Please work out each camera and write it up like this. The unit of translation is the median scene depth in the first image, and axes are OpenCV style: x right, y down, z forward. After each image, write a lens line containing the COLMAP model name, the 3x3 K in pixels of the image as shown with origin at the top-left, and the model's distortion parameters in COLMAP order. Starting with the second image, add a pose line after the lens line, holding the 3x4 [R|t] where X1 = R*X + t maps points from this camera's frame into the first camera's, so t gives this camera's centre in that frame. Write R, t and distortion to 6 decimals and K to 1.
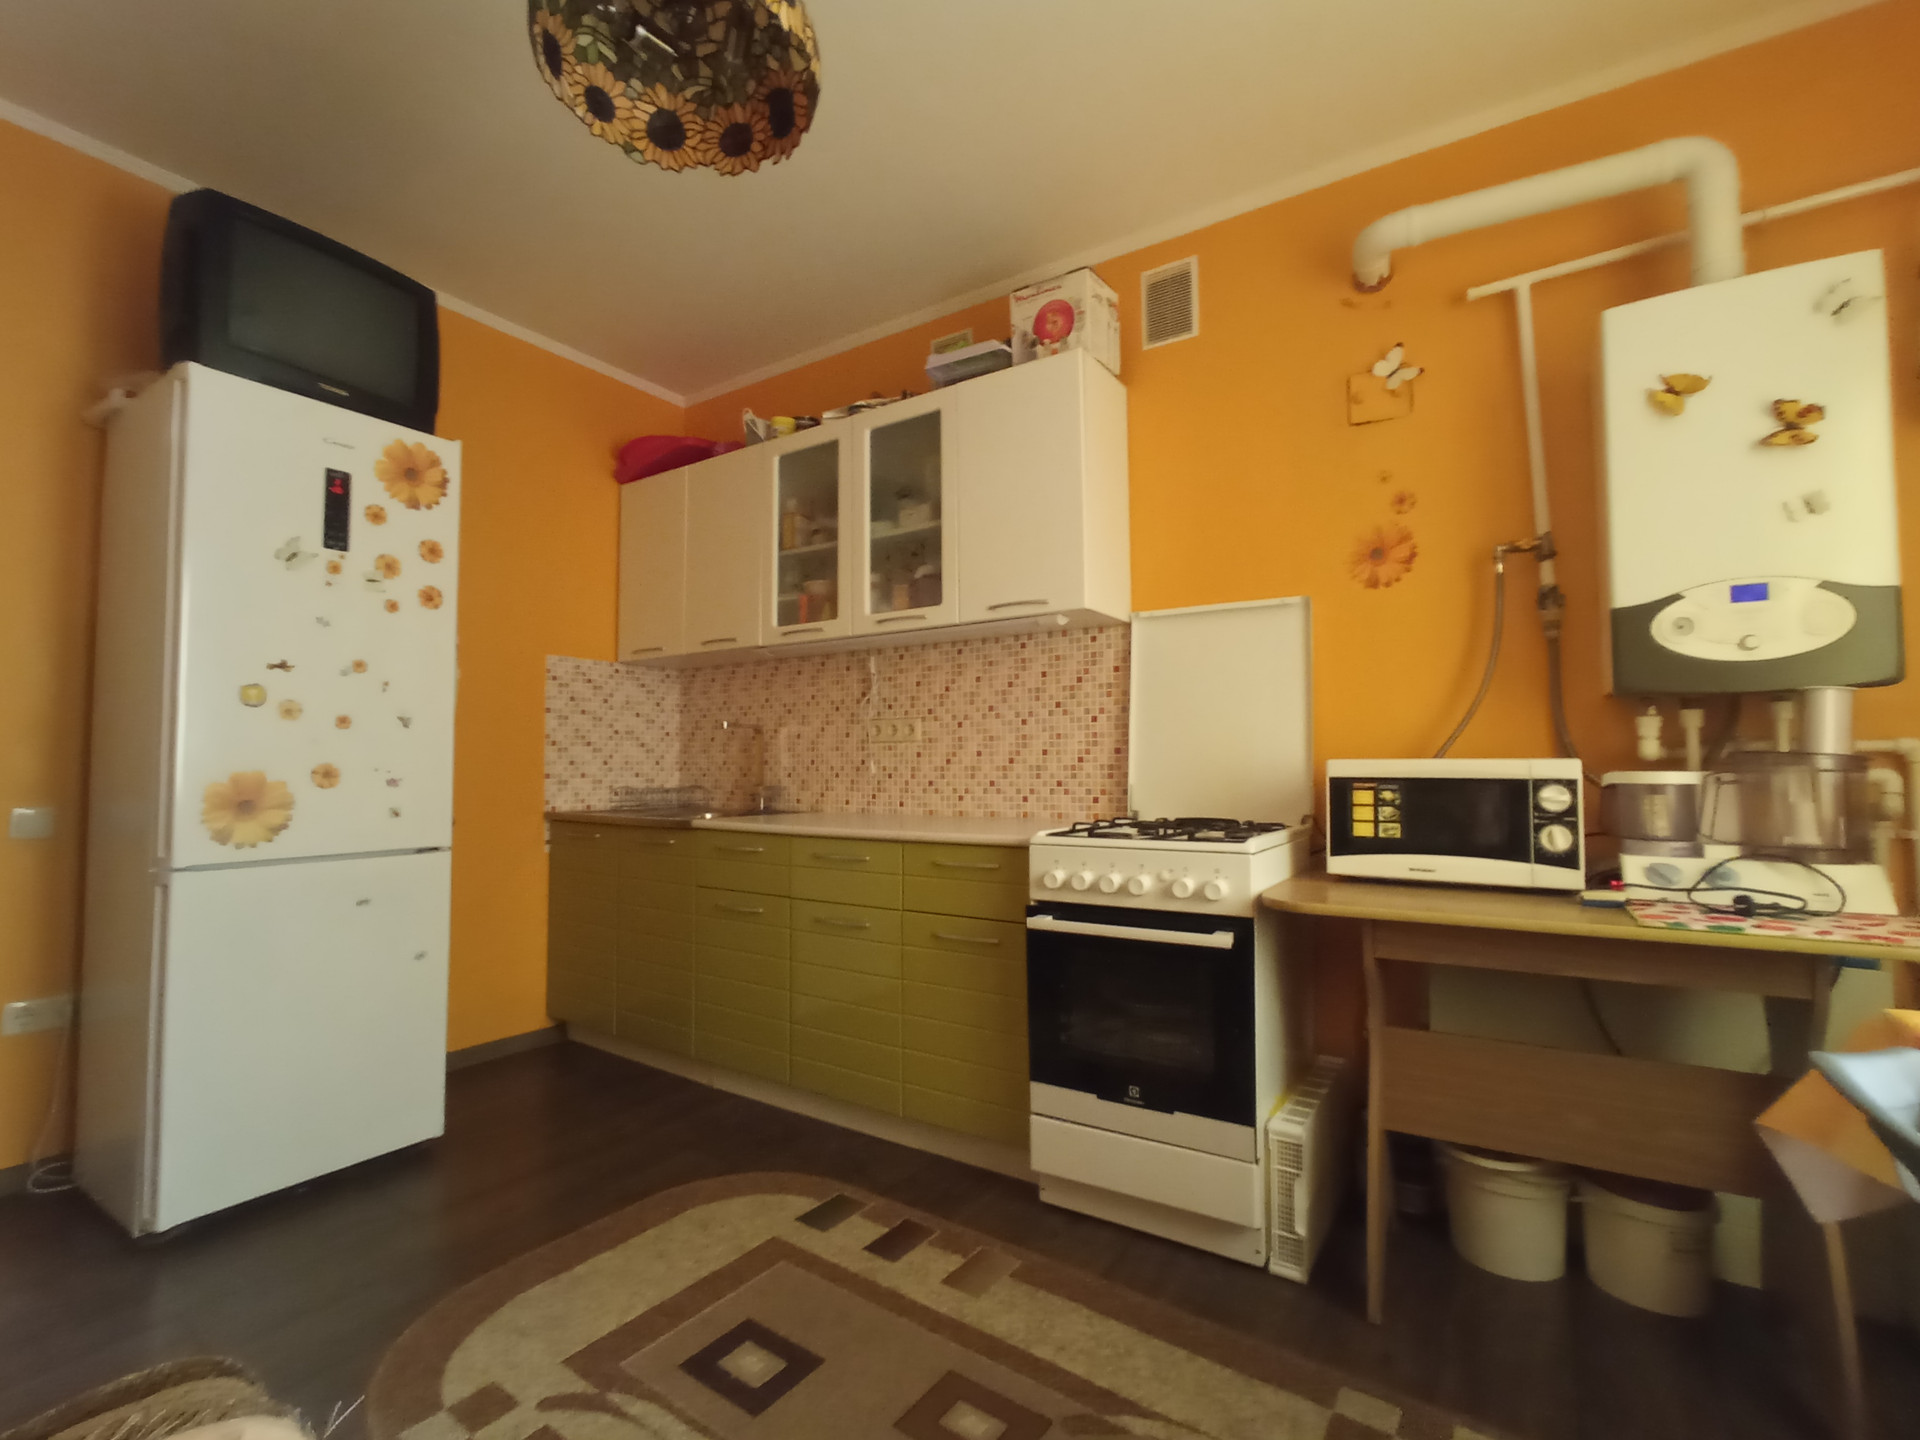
lens RADIAL K [[870.0, 0, 962.0], [0, 870.0, 730.2], [0, 0, 1]] dist [-0.037485, 0.016545]
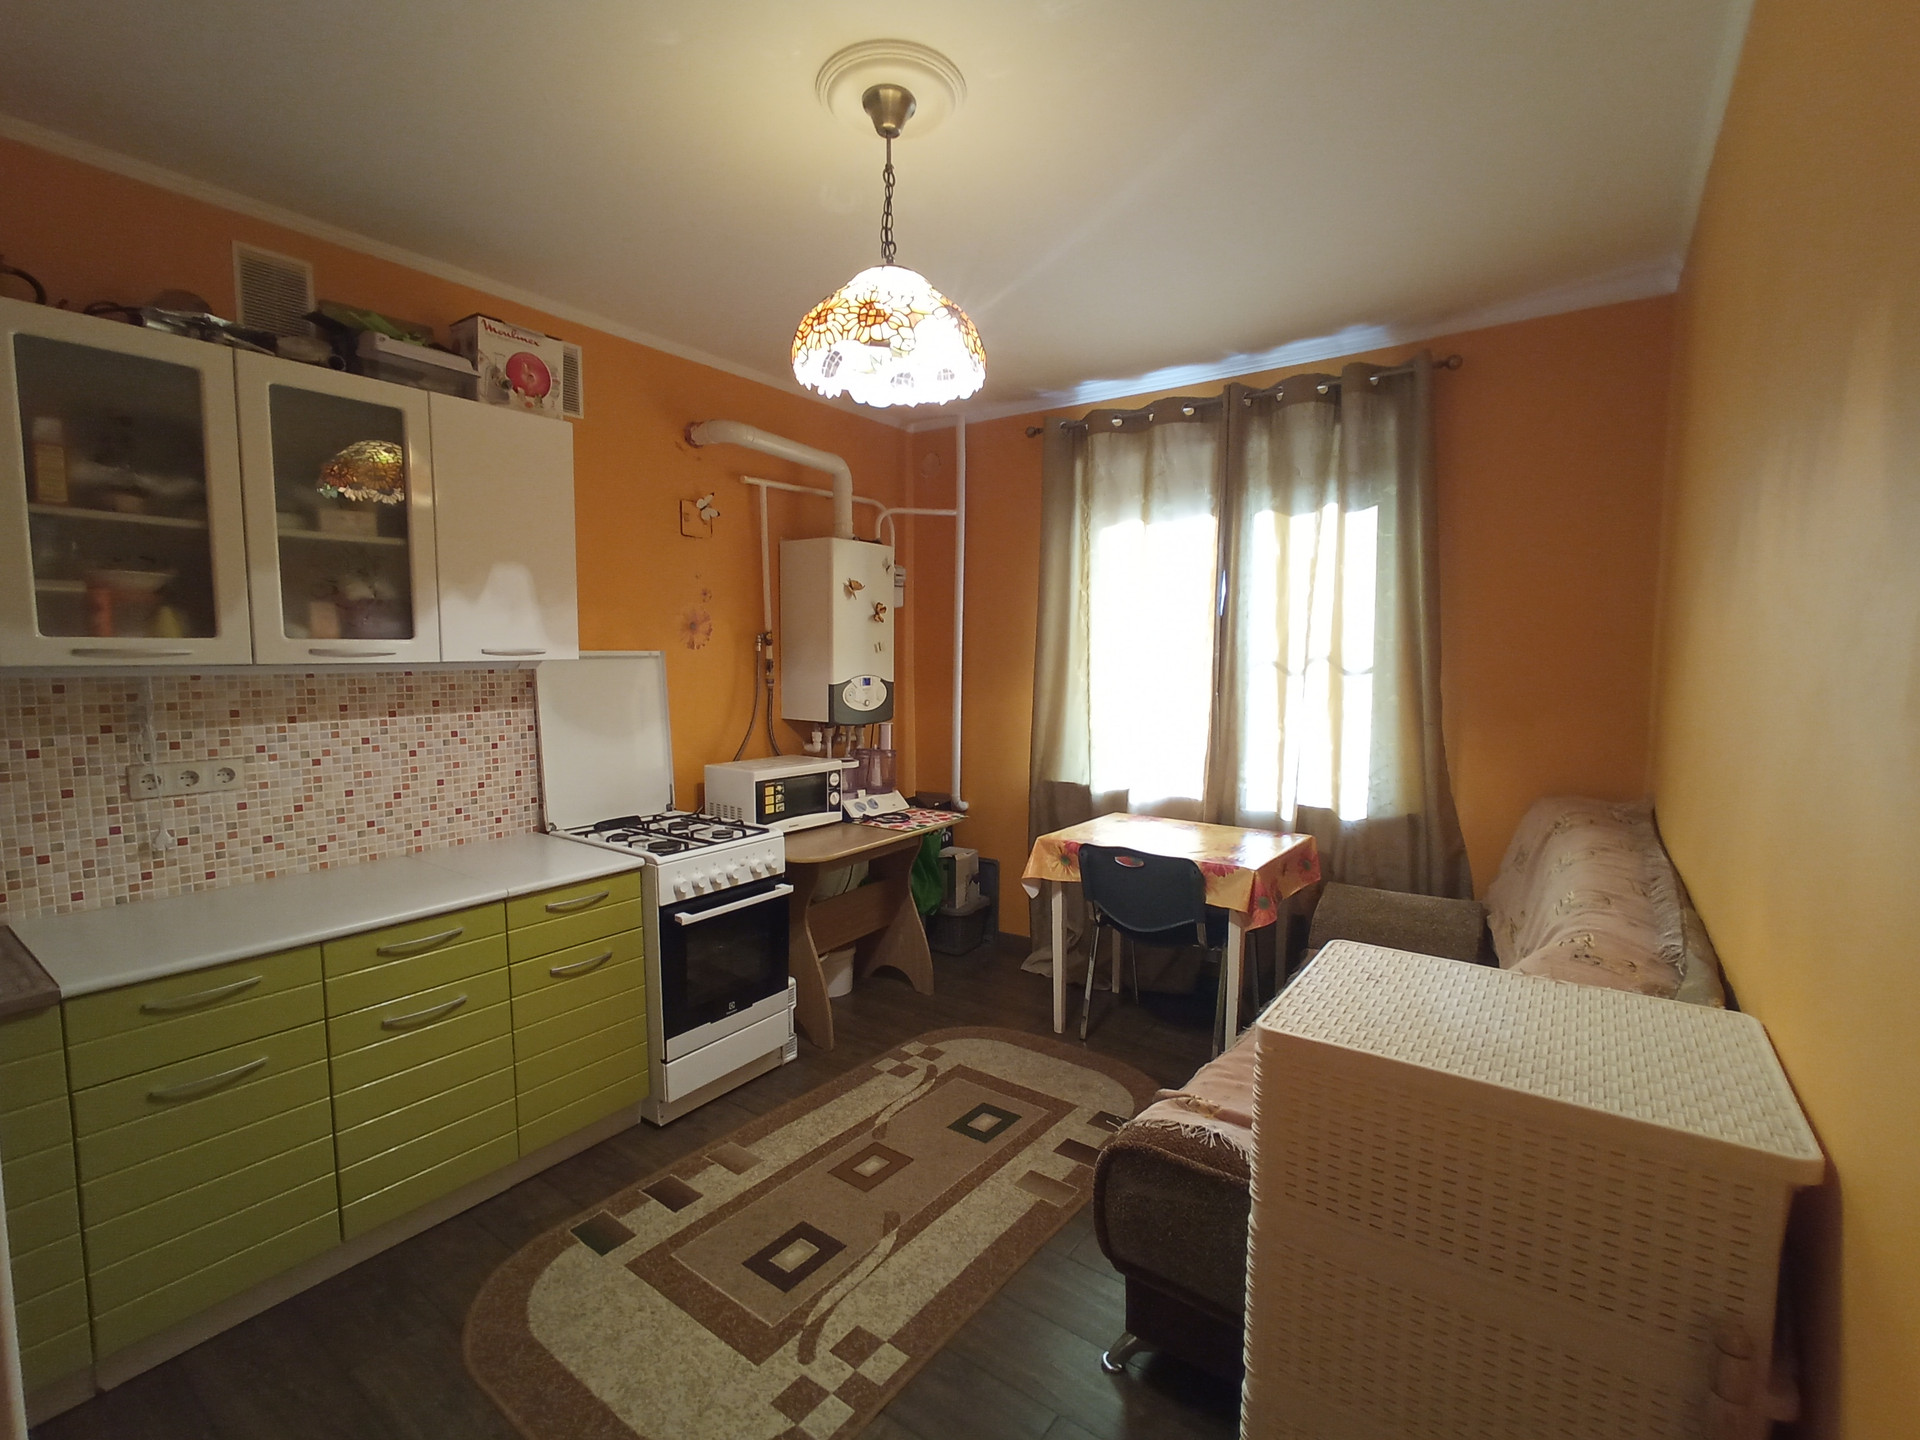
lens RADIAL K [[864.3, 0, 974.6], [0, 864.3, 723.8], [0, 0, 1]] dist [-0.022550, 0.006489]
pose [[0.019838, -0.087230, 0.995991, -1.160090], [-0.055389, 0.994561, 0.088208, -0.217021], [-0.998268, -0.056916, 0.014898, 0.523498]]
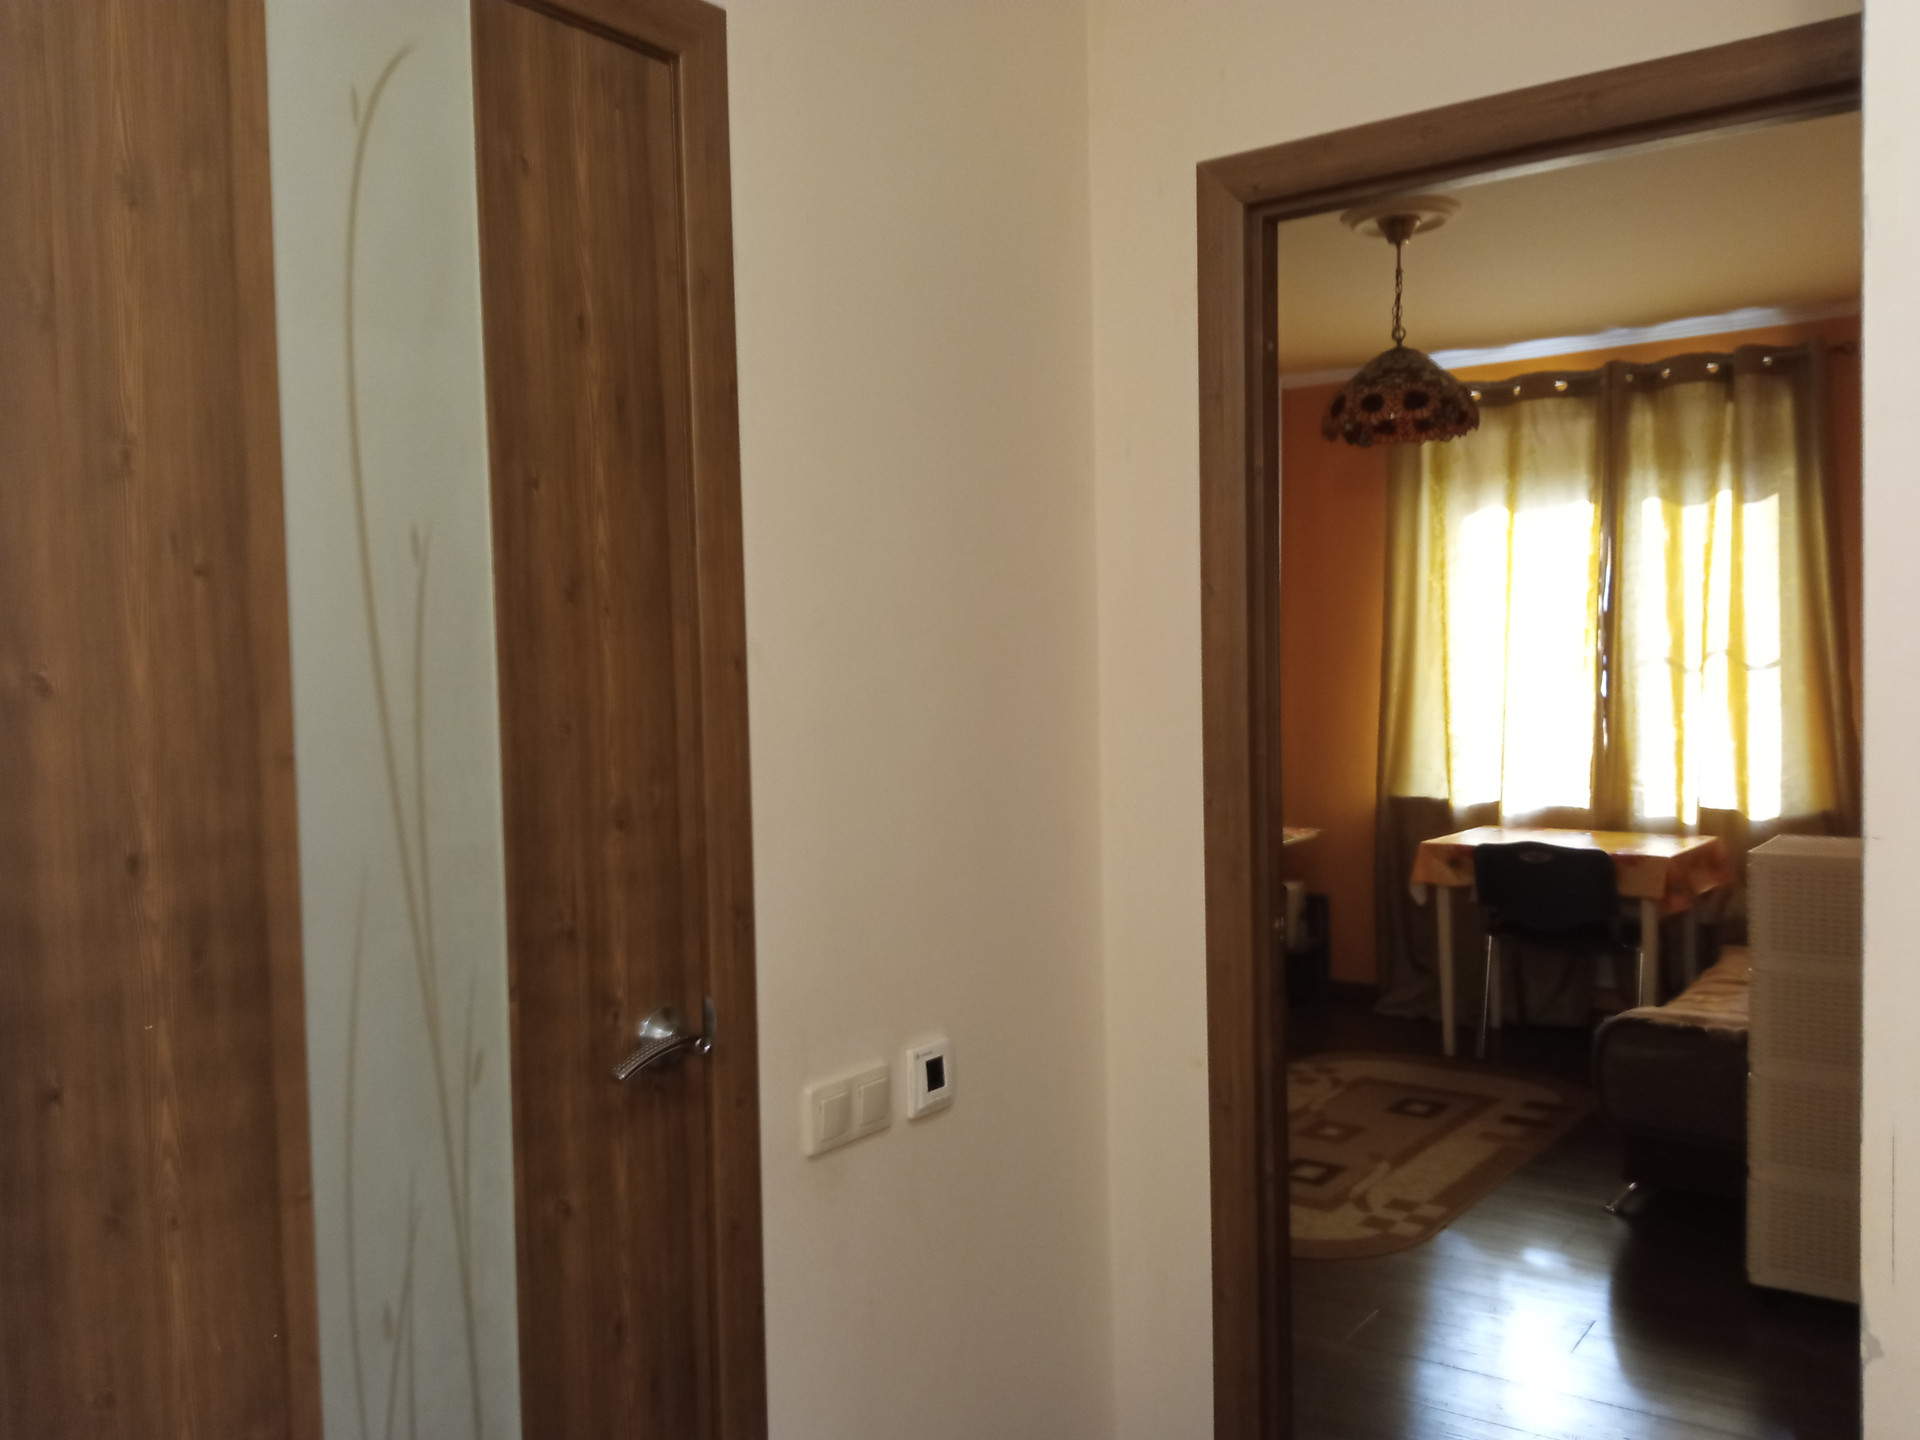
lens RADIAL K [[1526.5, 0, 1029.0], [0, 1526.5, 722.7], [0, 0, 1]] dist [0.239241, -0.486493]
pose [[0.004497, -0.044069, 0.999018, -2.352874], [-0.036431, 0.998358, 0.044204, -0.180646], [-0.999326, -0.036594, 0.002884, 1.135079]]
